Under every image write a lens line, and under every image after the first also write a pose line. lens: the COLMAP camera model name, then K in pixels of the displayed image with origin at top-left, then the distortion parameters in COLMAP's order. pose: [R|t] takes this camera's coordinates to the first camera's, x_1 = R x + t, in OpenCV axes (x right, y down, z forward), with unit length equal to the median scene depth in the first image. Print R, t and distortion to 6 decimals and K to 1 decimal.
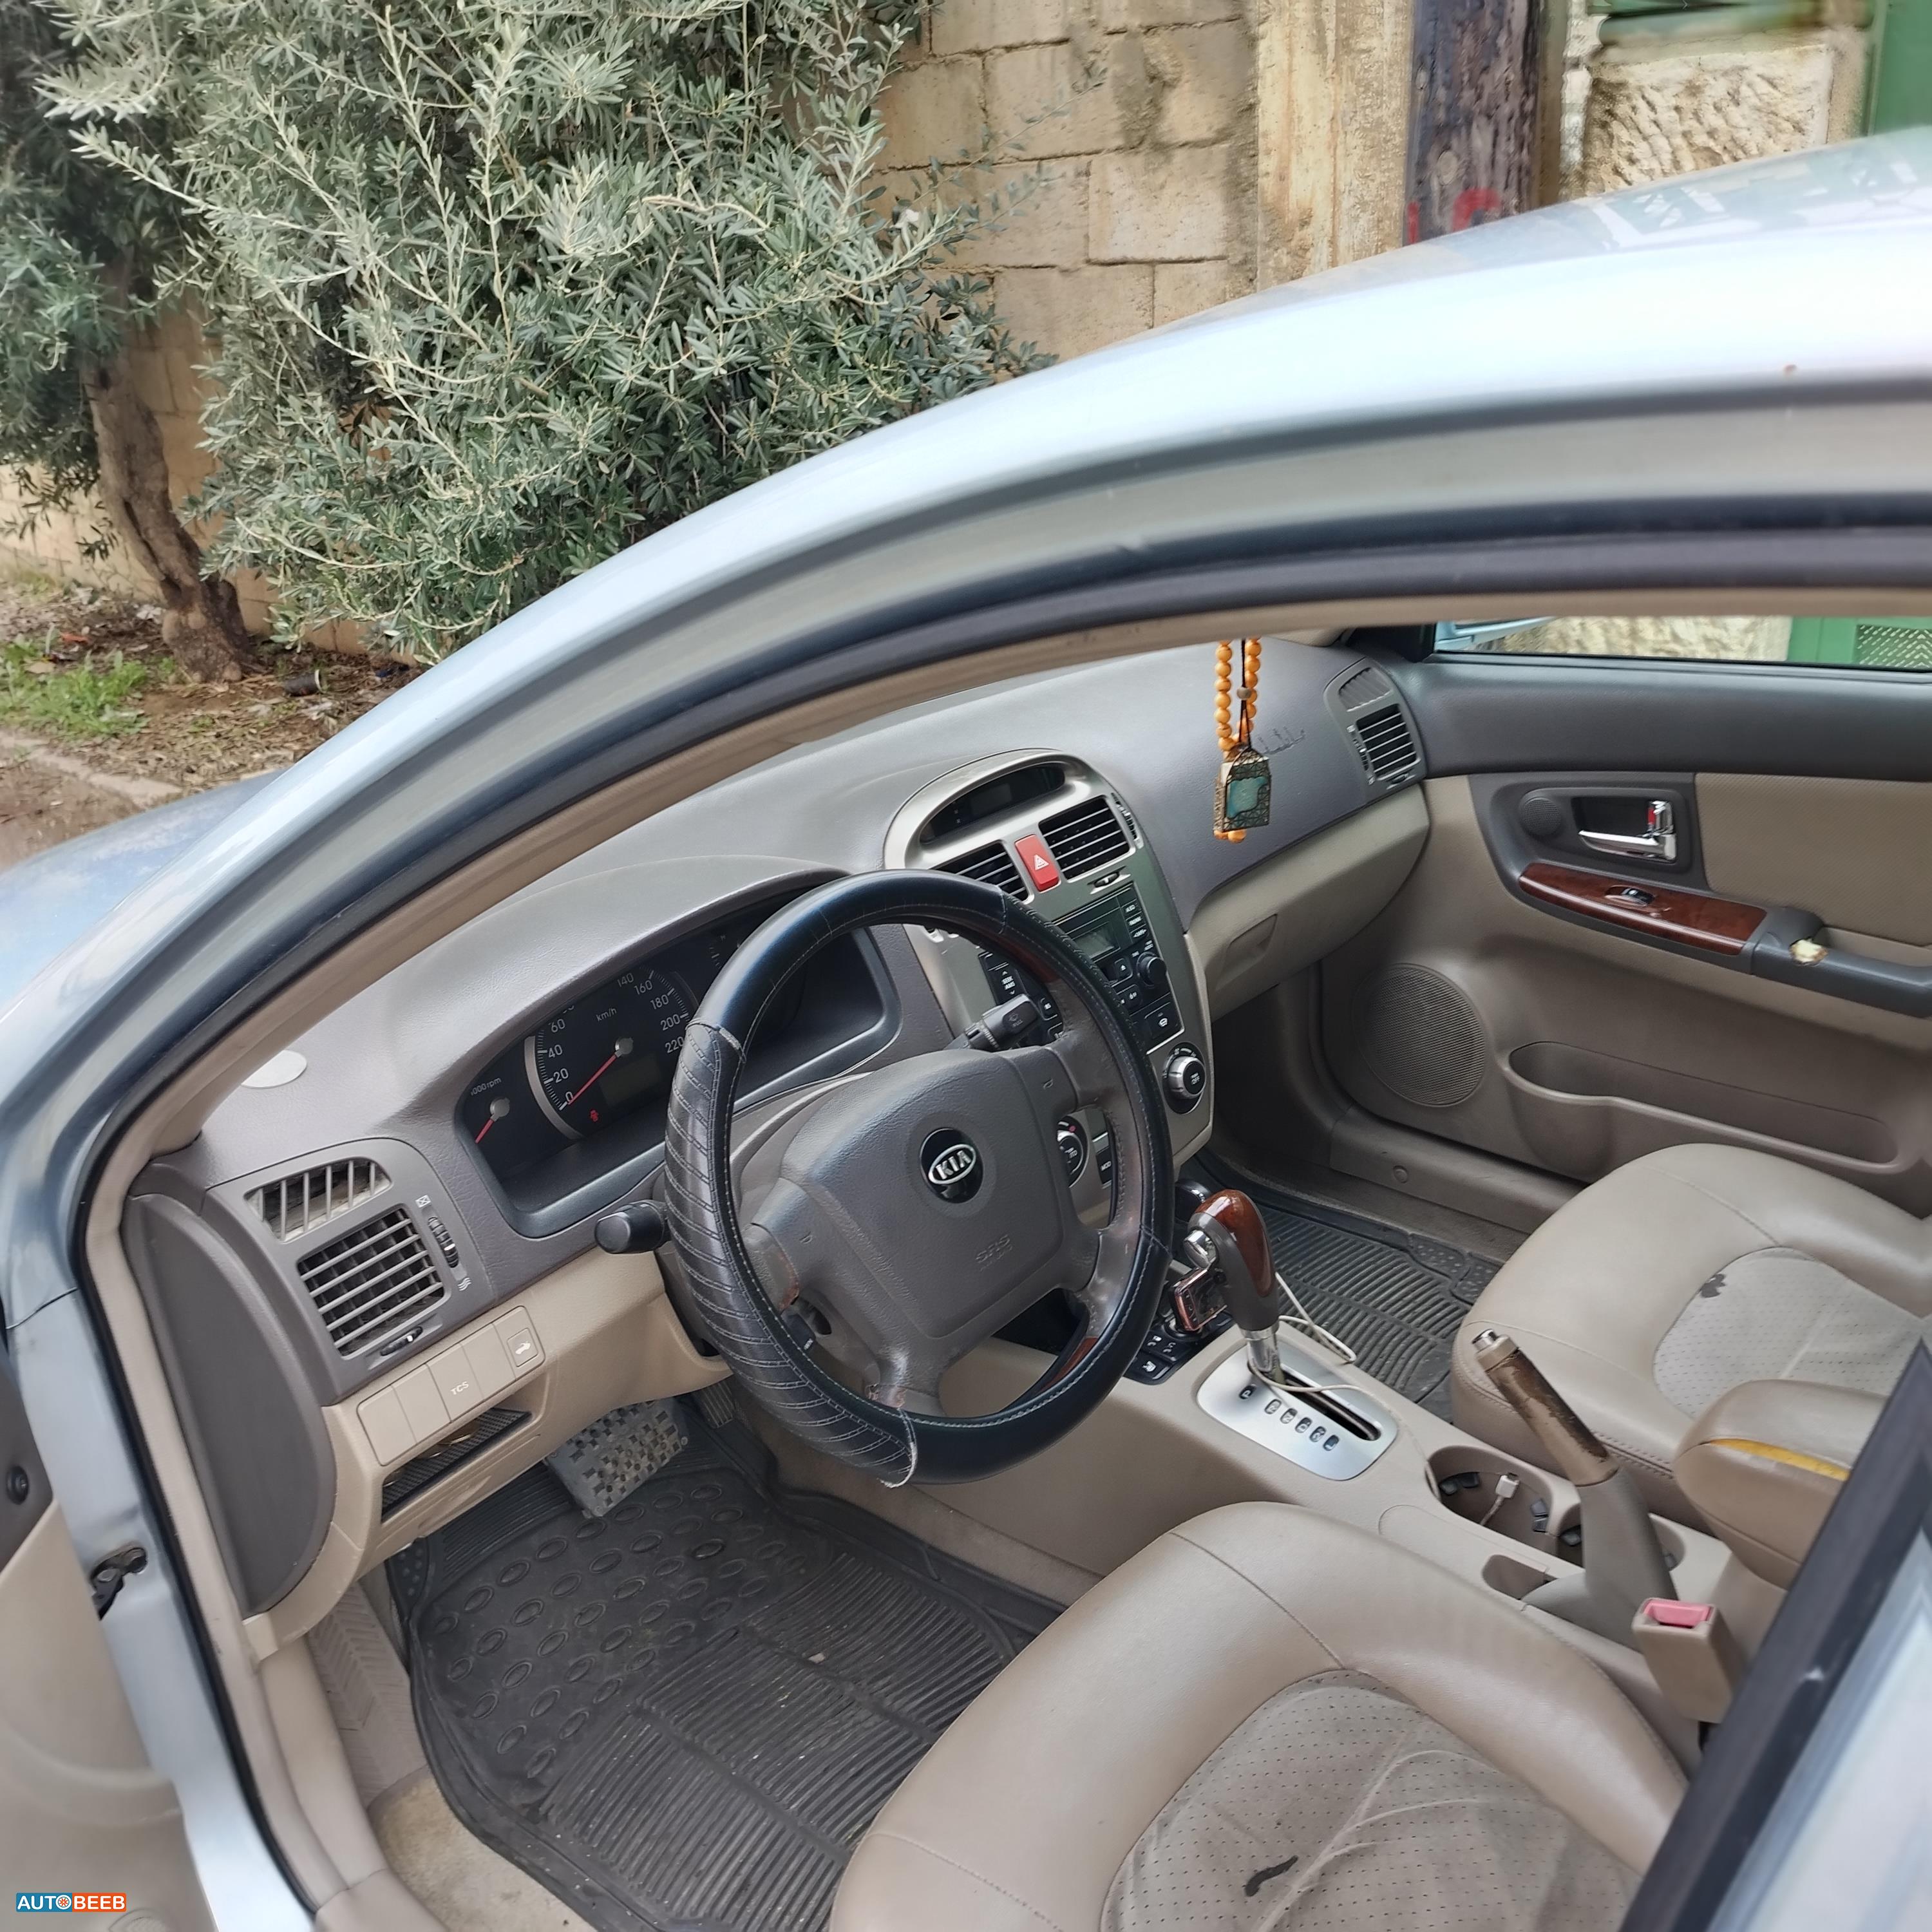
lens RADIAL K [[1871.6, 0, 966.0], [0, 1871.6, 966.0], [0, 0, 1]] dist [0.008881, 0.003970]
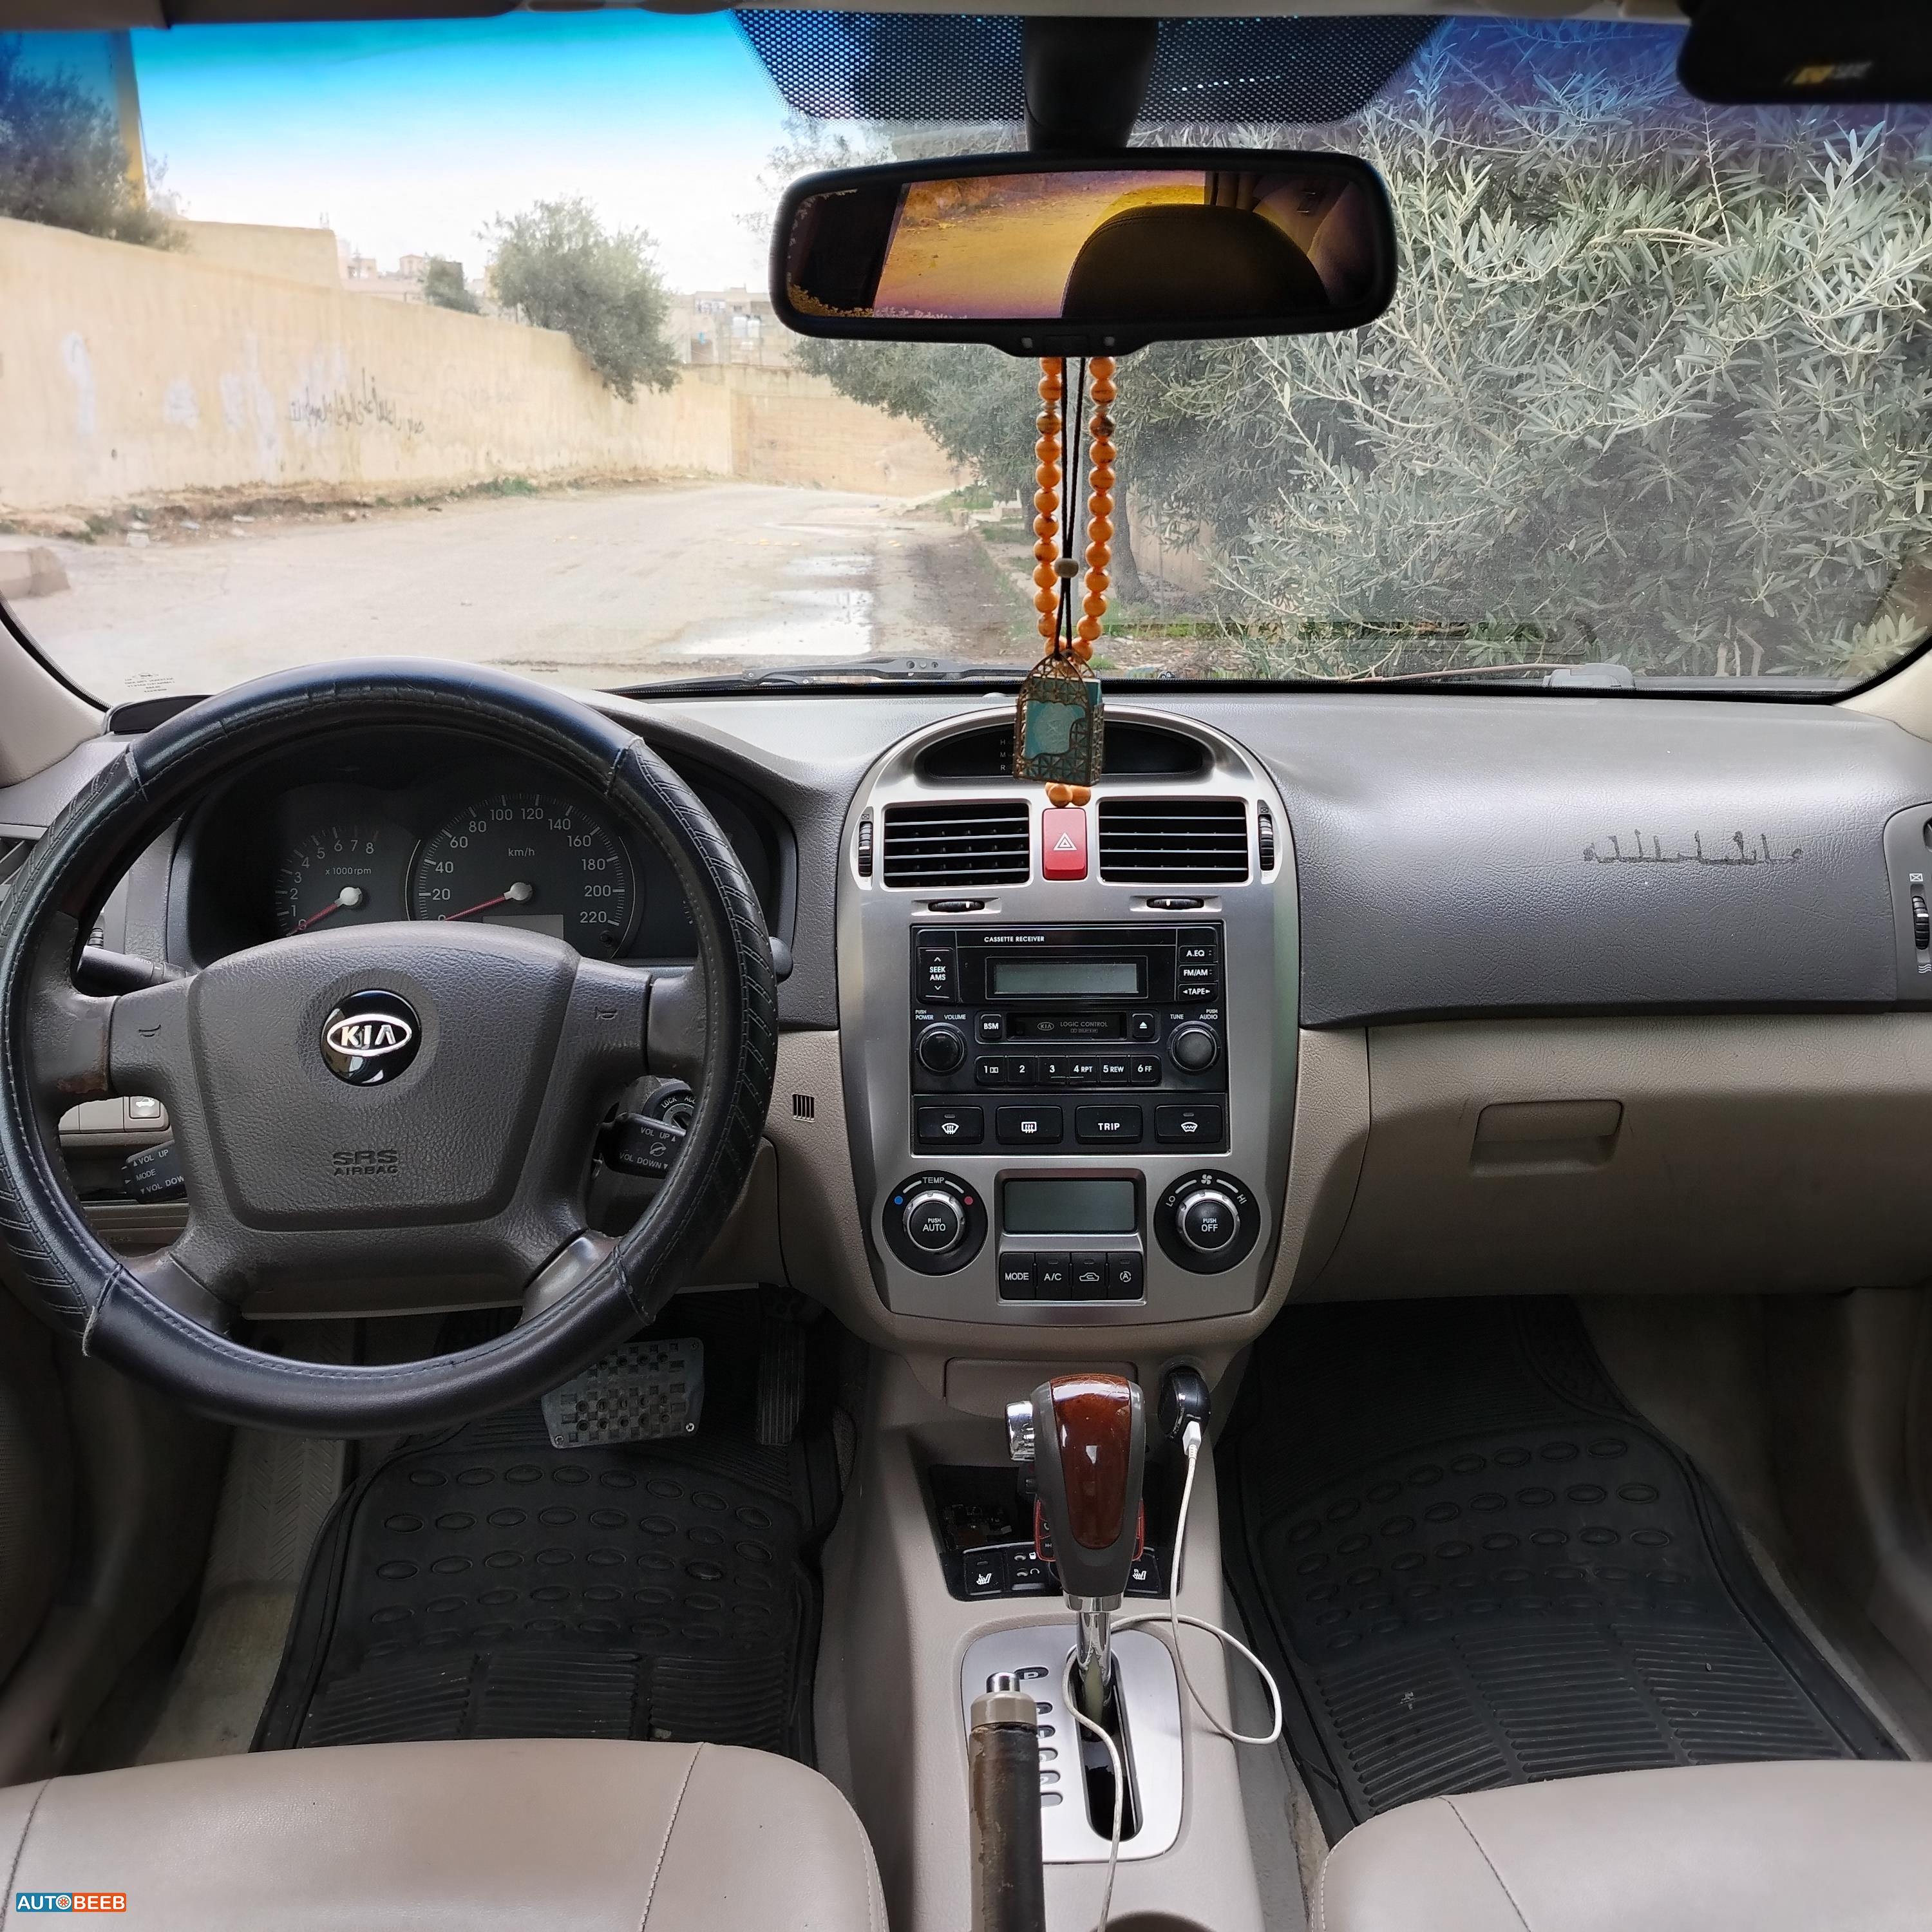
lens RADIAL K [[1788.5, 0, 976.9], [0, 1788.5, 964.0], [0, 0, 1]] dist [0.047214, -0.049561]
pose [[0.688296, 0.265236, -0.675203, 0.271081], [-0.334771, 0.941862, 0.028723, -0.010605], [0.643566, 0.206268, 0.737073, 0.258379]]
